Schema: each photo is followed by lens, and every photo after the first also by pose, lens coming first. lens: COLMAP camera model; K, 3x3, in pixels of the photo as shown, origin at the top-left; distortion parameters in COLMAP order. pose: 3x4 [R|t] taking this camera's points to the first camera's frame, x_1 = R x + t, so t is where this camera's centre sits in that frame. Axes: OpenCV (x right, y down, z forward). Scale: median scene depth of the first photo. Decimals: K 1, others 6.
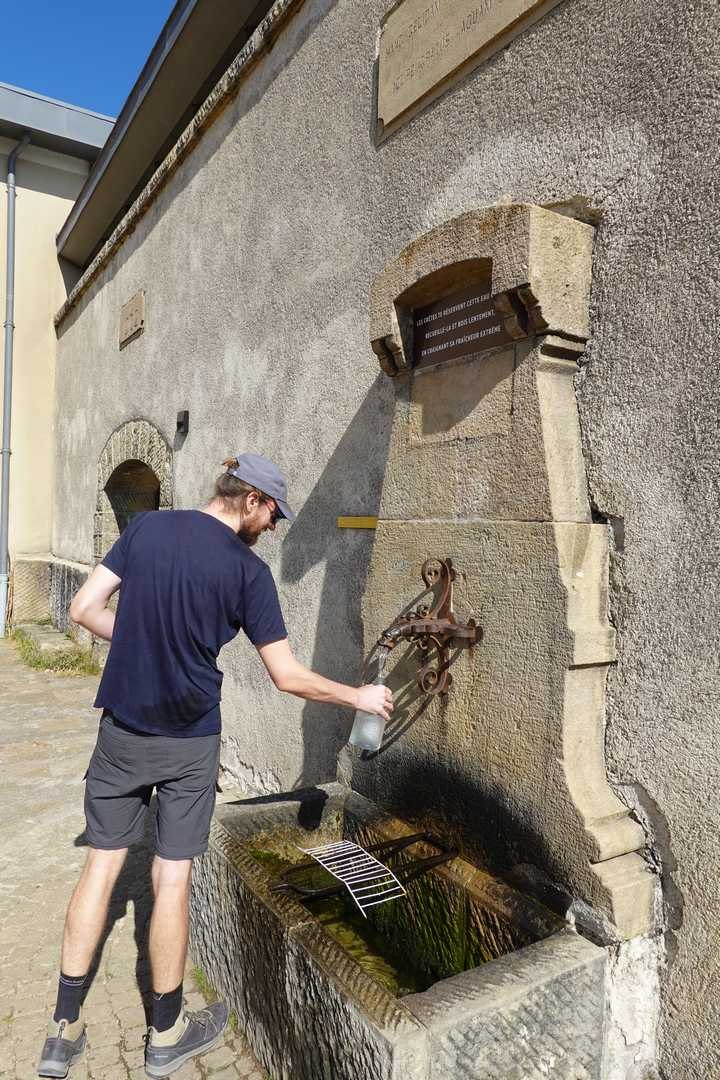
lens RADIAL K [[728.4, 0, 360.0], [0, 728.4, 540.0], [0, 0, 1]] dist [0.021901, -0.006716]
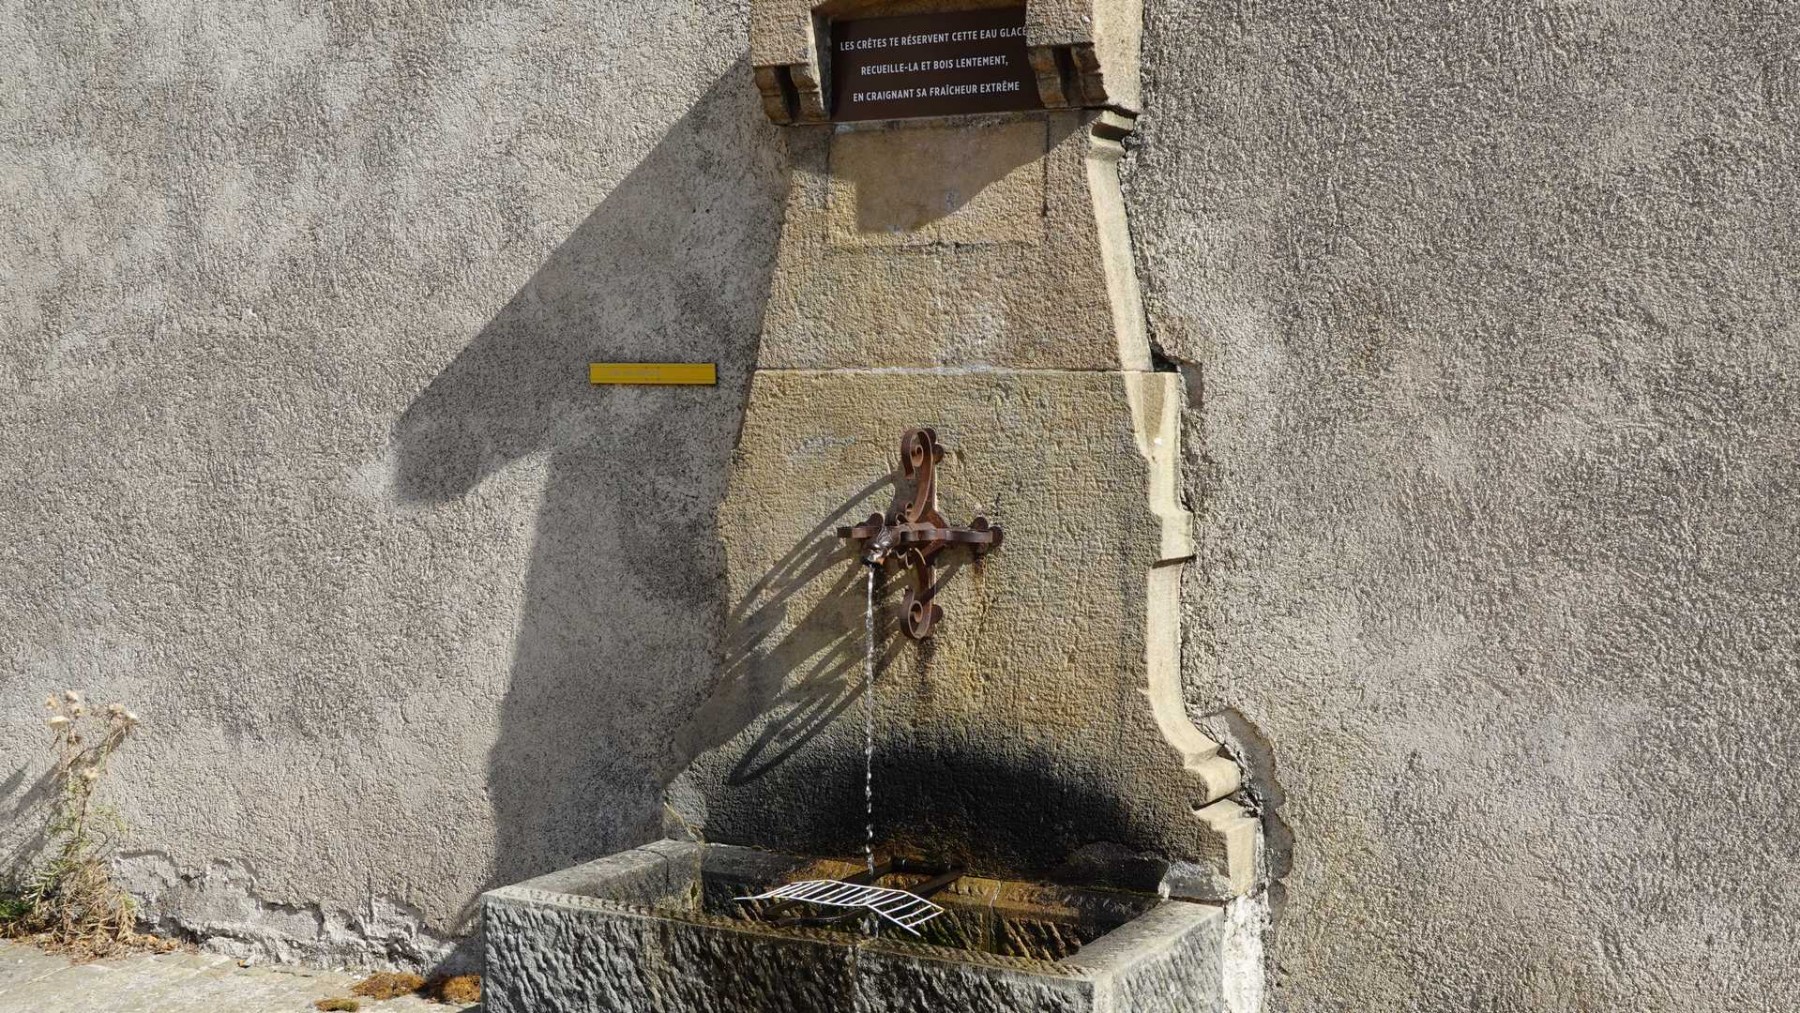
lens RADIAL K [[2350.5, 0, 900.0], [0, 2350.5, 506.5], [0, 0, 1]] dist [0.071260, -0.003151]
pose [[0.868292, -0.046653, 0.493854, -1.073244], [0.025621, 0.998457, 0.049274, -0.010686], [-0.495391, -0.030131, 0.868147, -0.919785]]
